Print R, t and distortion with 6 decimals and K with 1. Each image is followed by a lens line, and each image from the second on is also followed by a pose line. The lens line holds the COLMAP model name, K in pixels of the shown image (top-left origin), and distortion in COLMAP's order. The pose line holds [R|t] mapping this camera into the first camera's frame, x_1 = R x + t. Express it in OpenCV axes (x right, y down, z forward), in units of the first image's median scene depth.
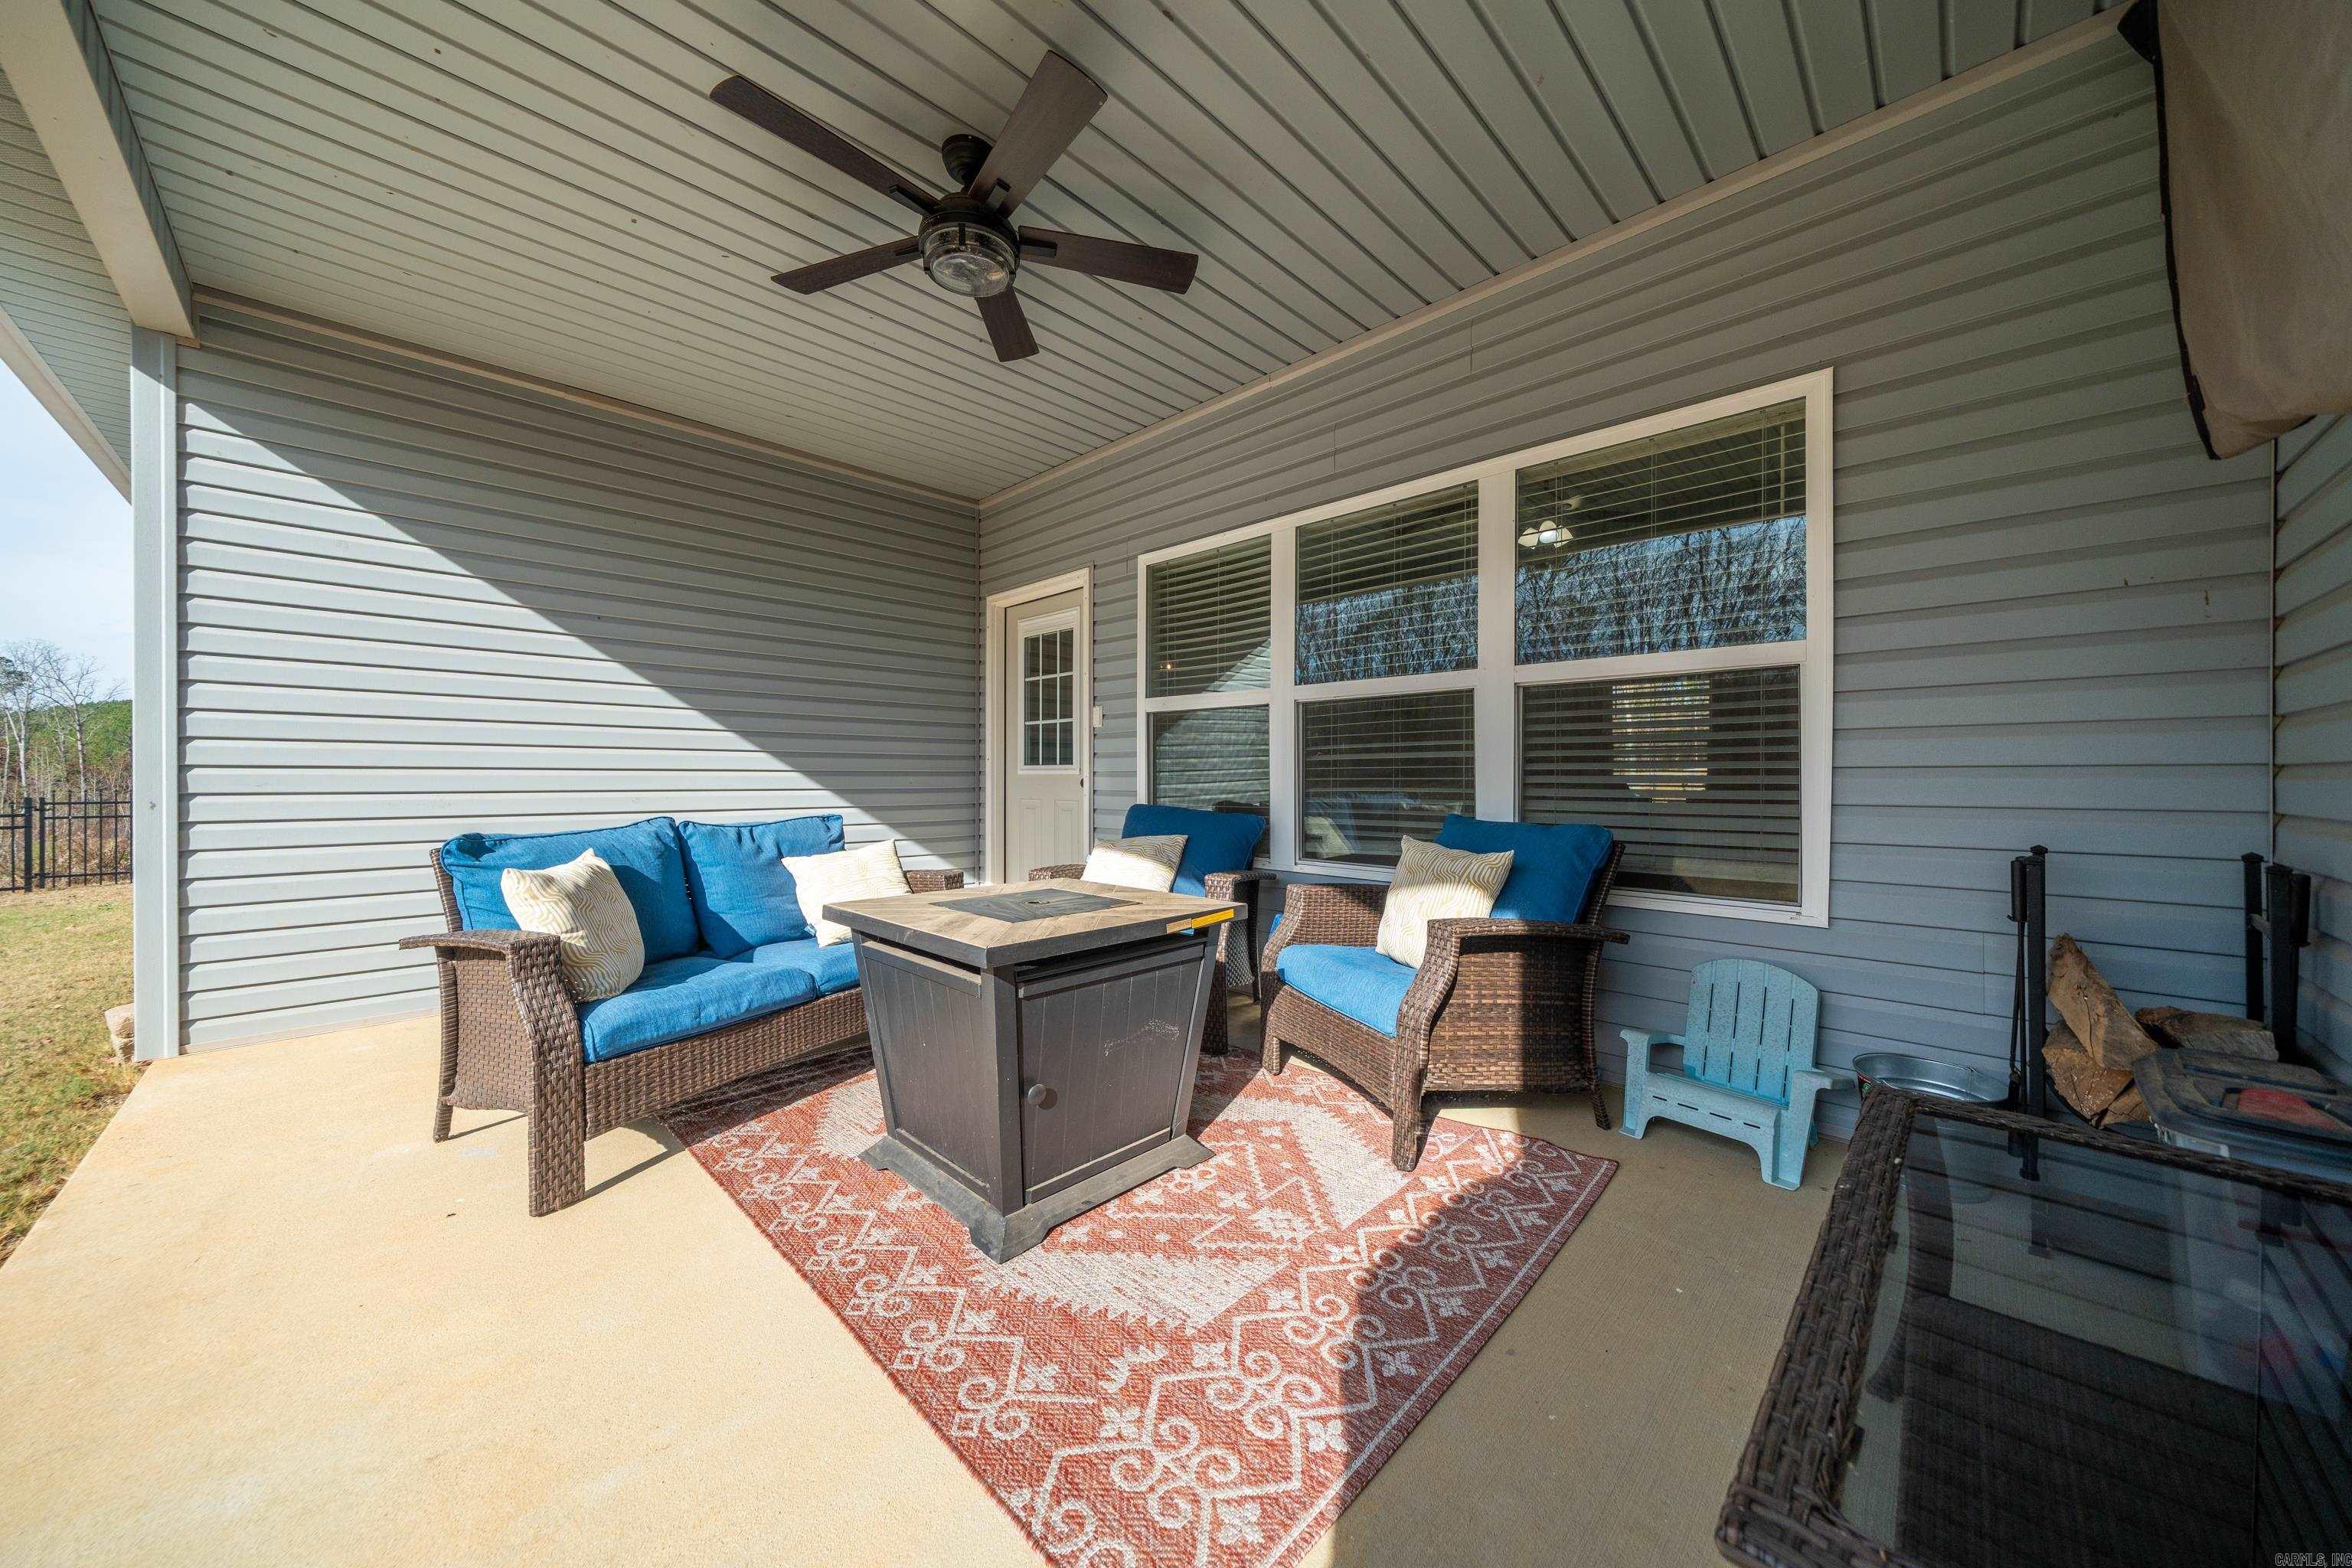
lens RADIAL K [[802.6, 0, 1231.3], [0, 802.6, 777.8], [0, 0, 1]] dist [-0.000245, -0.000081]
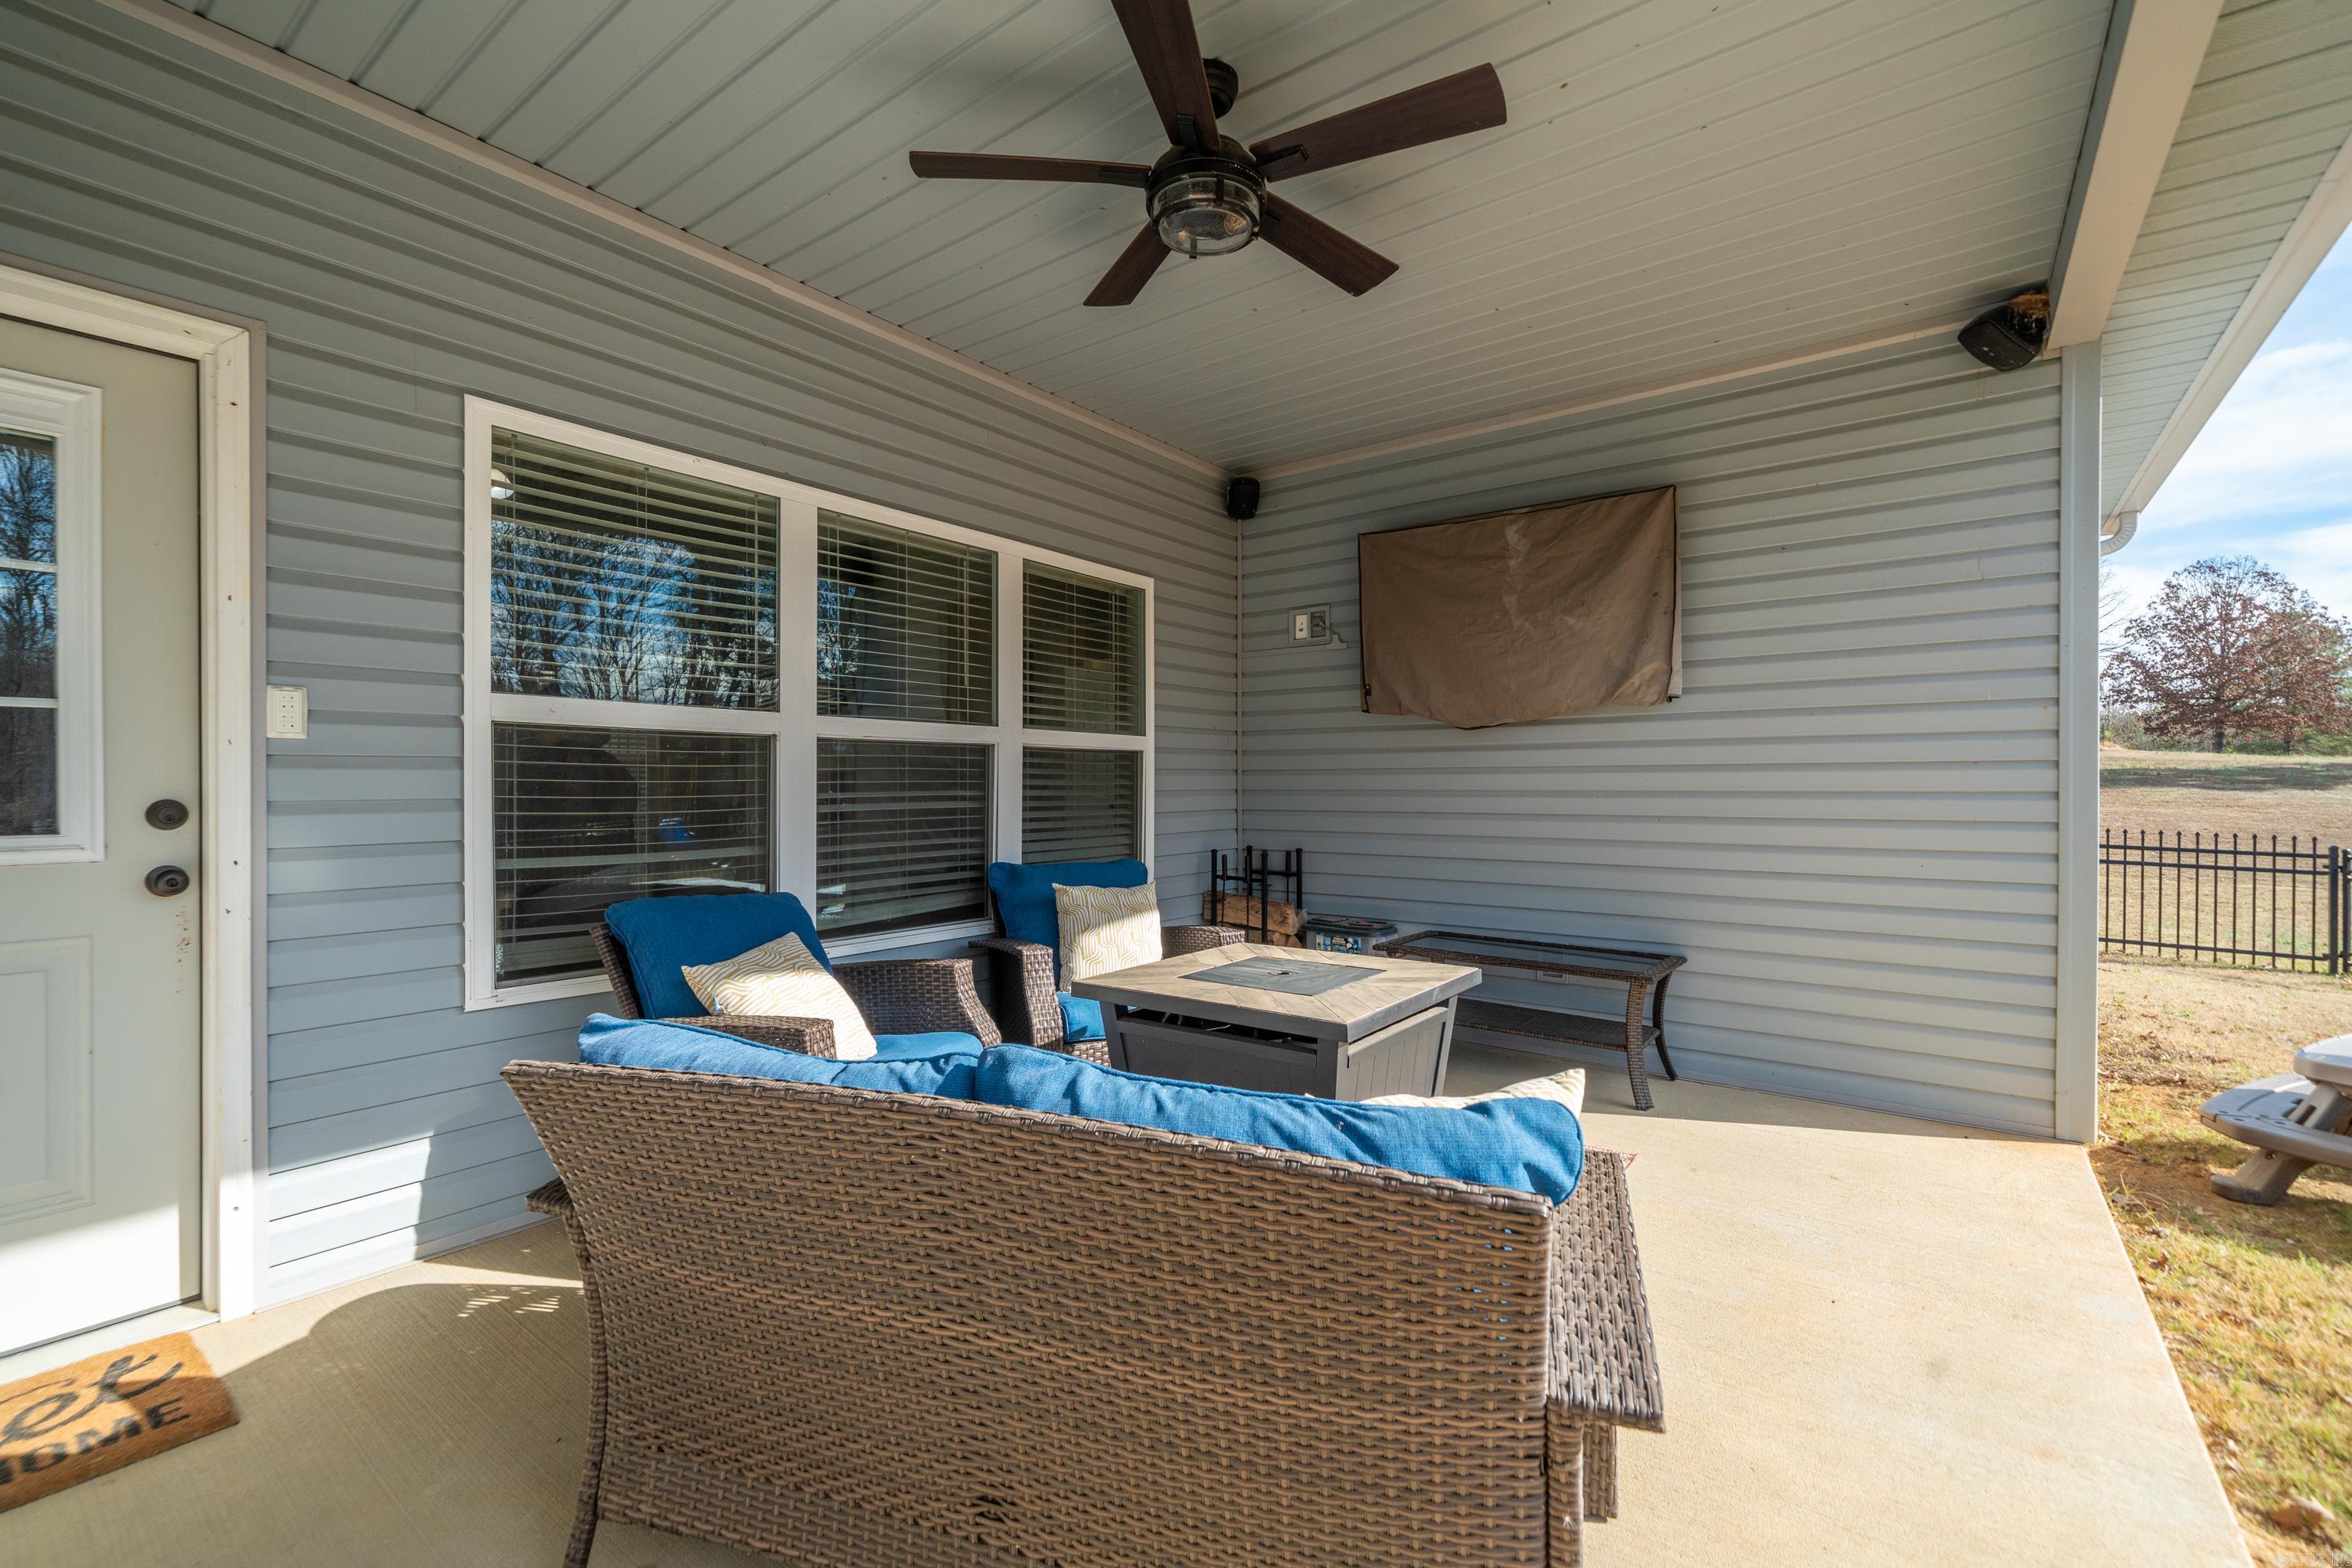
lens RADIAL K [[1013.9, 0, 1176.0], [0, 1013.9, 784.0], [0, 0, 1]] dist [-0.000587, -0.000089]
pose [[-0.098229, 0.000078, 0.995164, -0.866464], [0.004604, 0.999989, 0.000376, -0.045967], [-0.995153, 0.004618, -0.098228, 0.720168]]
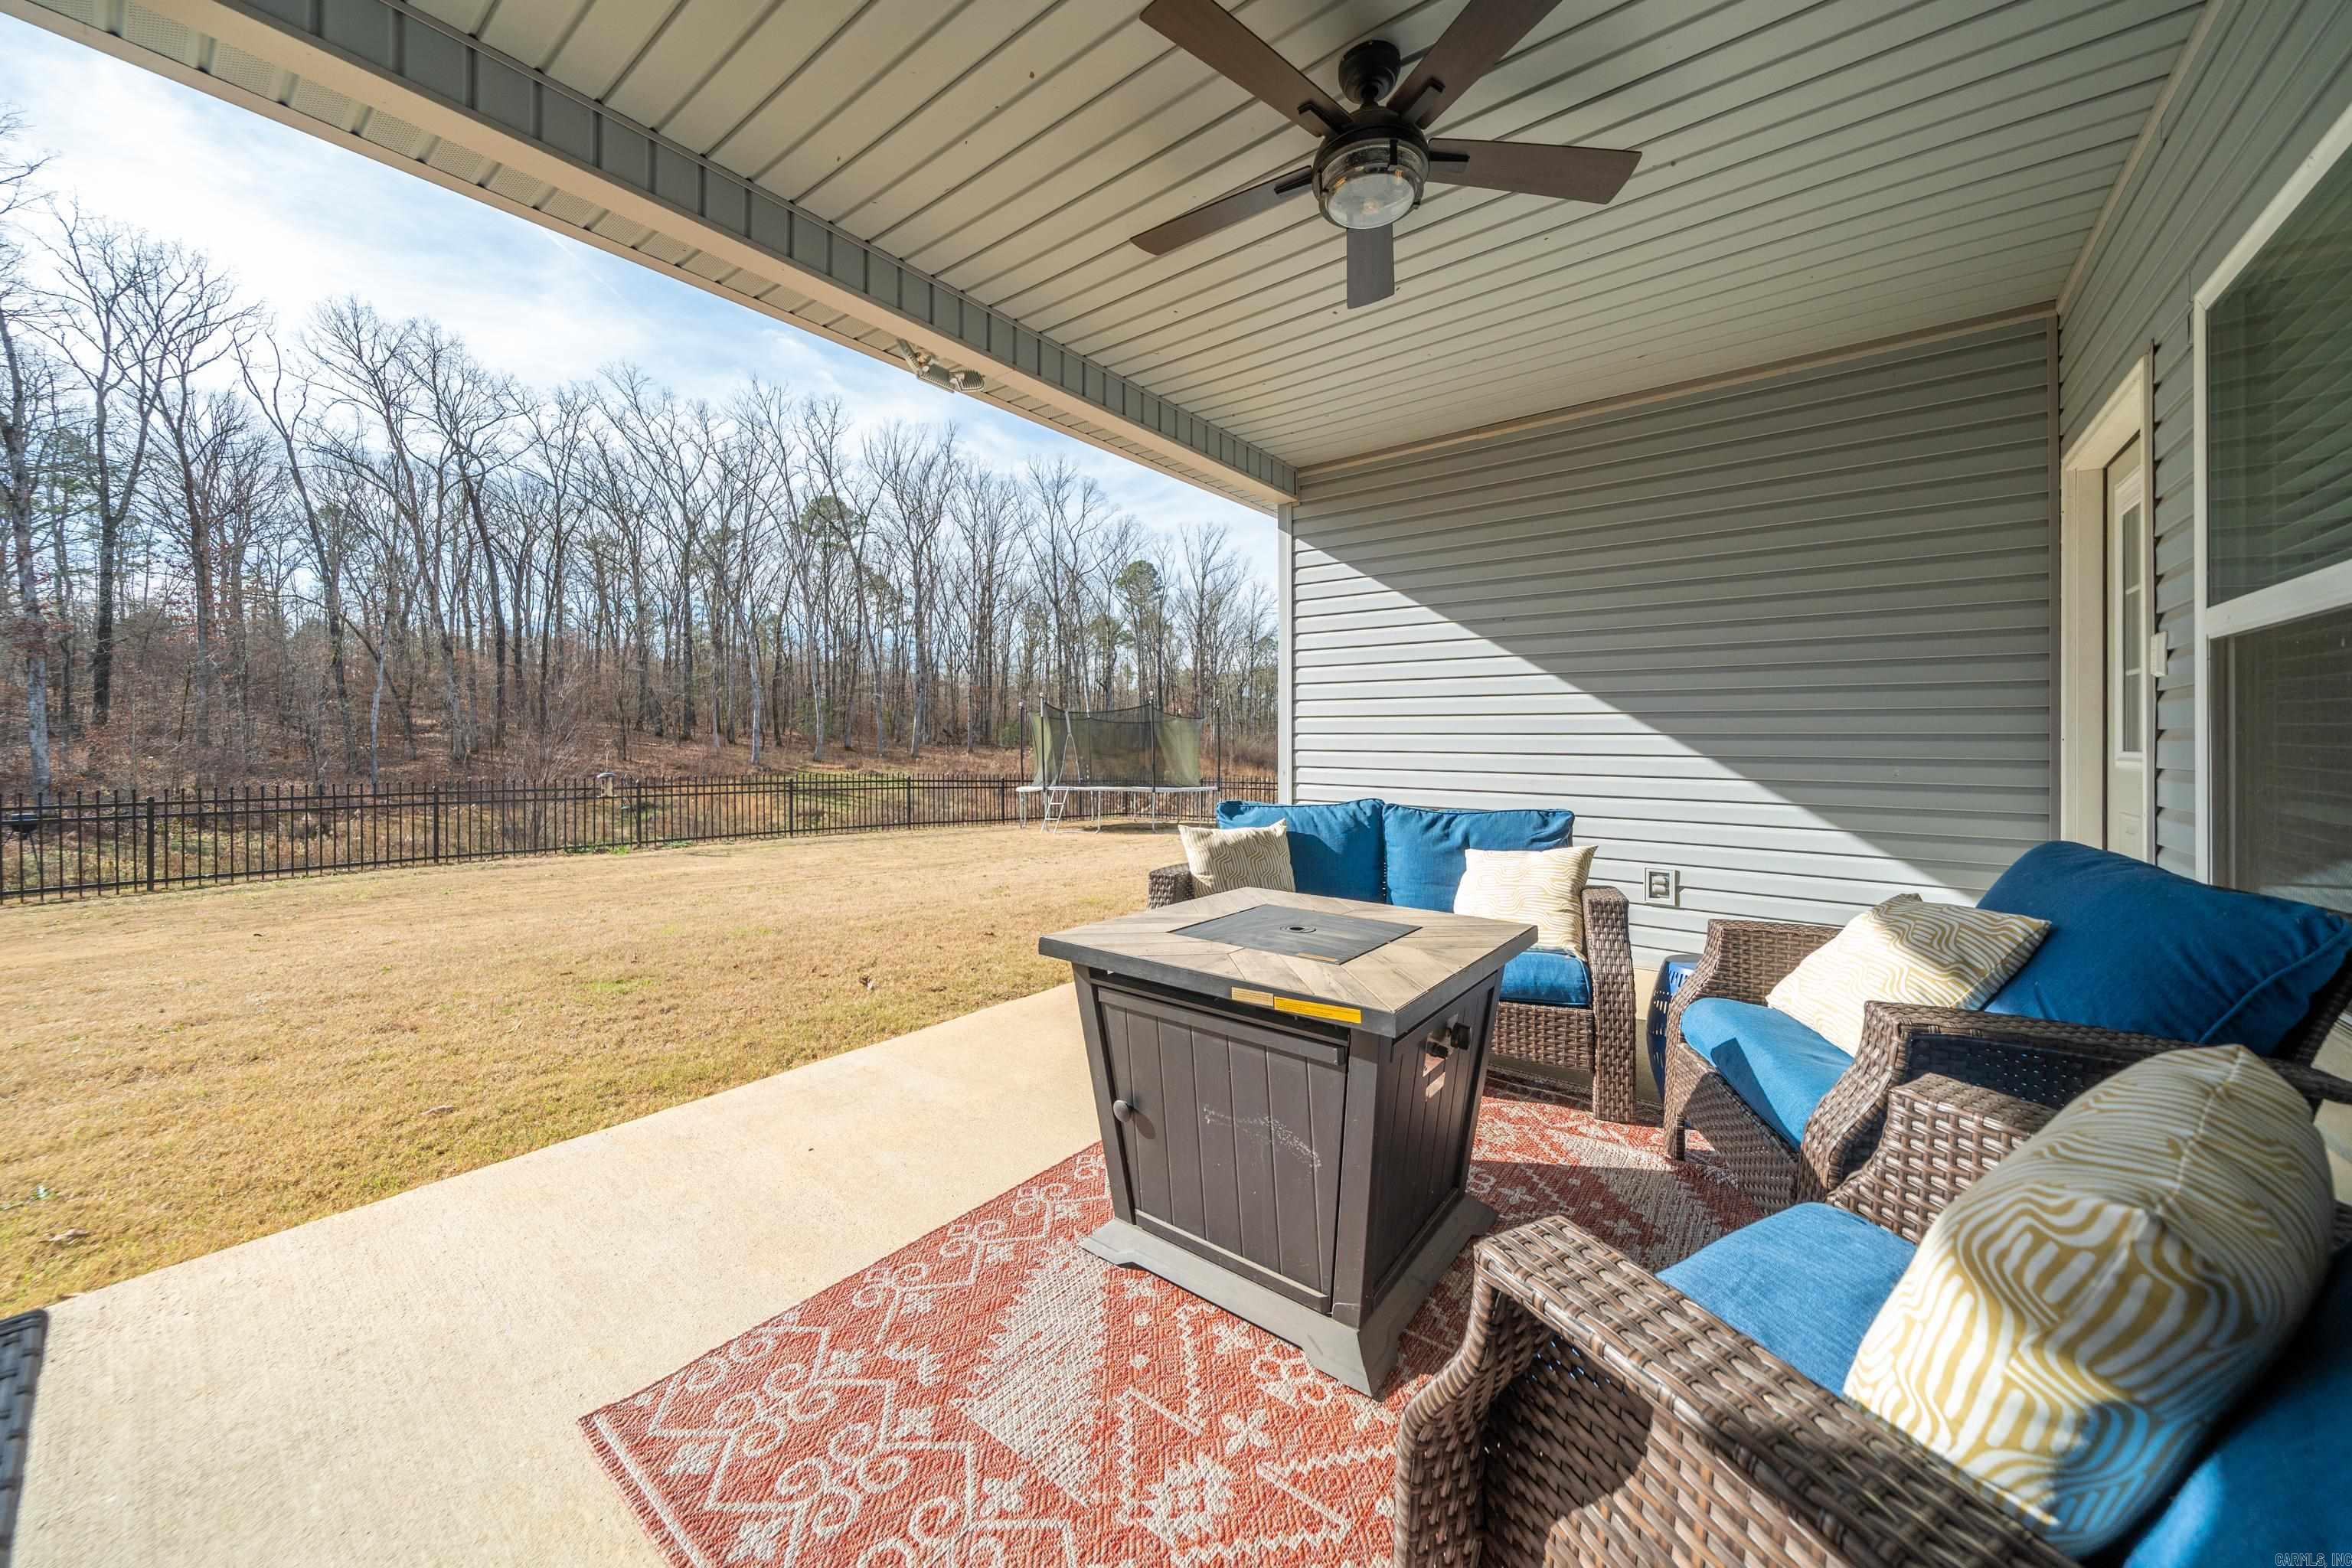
lens RADIAL K [[838.0, 0, 1170.9], [0, 838.0, 733.0], [0, 0, 1]] dist [-0.002083, -0.000151]
pose [[0.074629, -0.009633, -0.997165, 0.358249], [-0.010367, 0.999892, -0.010435, -0.021990], [0.997157, 0.011116, 0.074521, 0.455856]]
